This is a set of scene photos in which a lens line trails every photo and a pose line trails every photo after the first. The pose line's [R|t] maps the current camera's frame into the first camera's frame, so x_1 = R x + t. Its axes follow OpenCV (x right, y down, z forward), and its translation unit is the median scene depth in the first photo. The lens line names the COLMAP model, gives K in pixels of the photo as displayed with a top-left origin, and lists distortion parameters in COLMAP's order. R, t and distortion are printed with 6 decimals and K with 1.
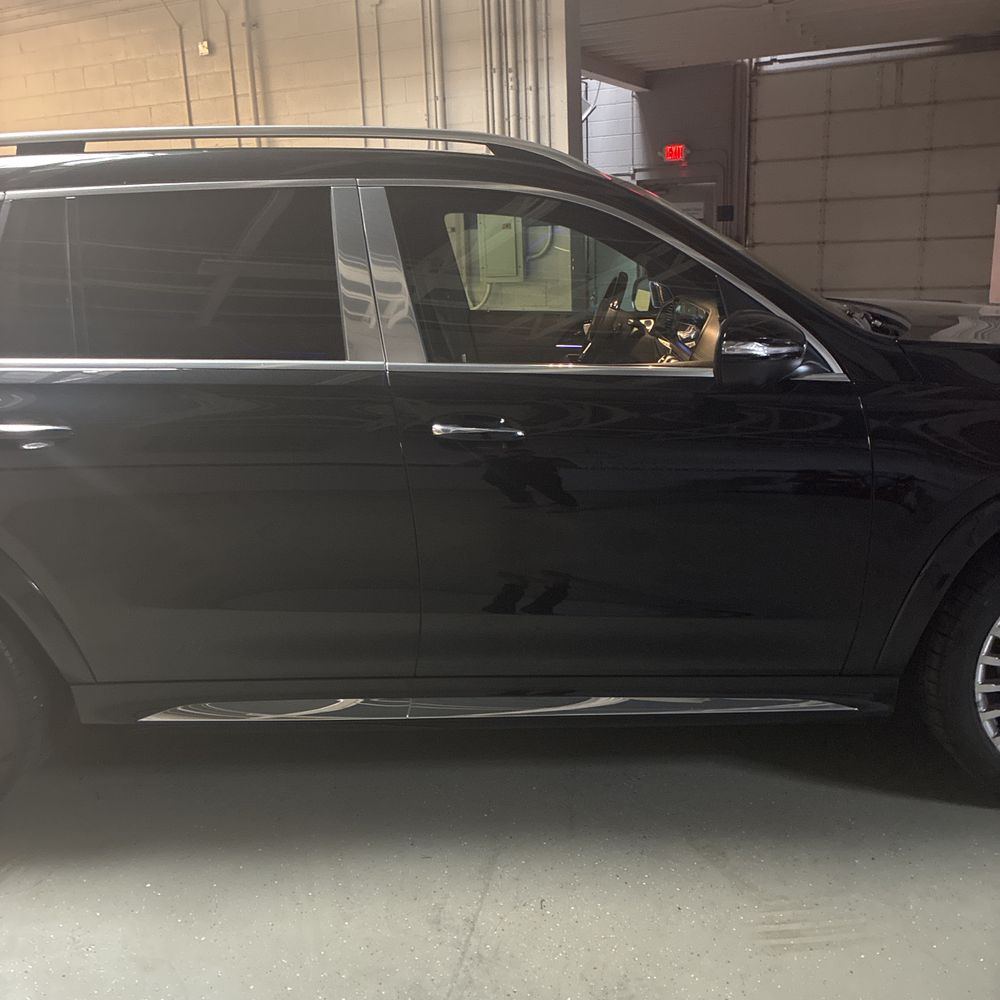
lens RADIAL K [[990.8, 0, 483.9], [0, 990.8, 493.6], [0, 0, 1]] dist [0.010243, 0.000000]
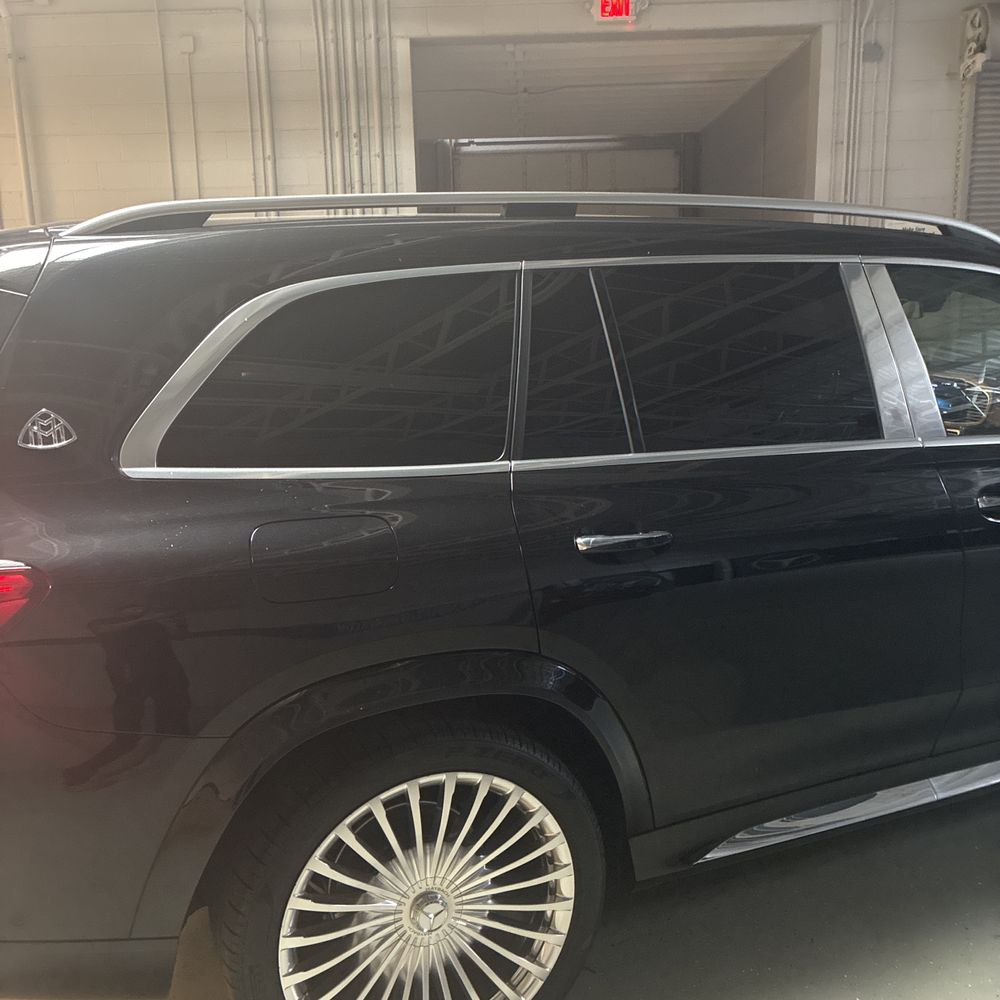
lens RADIAL K [[990.8, 0, 474.0], [0, 990.8, 497.4], [0, 0, 1]] dist [0.010243, 0.000000]
pose [[0.903500, -0.073057, 0.422316, -0.286408], [0.097365, 0.994588, -0.036247, -0.025118], [-0.417382, 0.073868, 0.905724, 0.089866]]
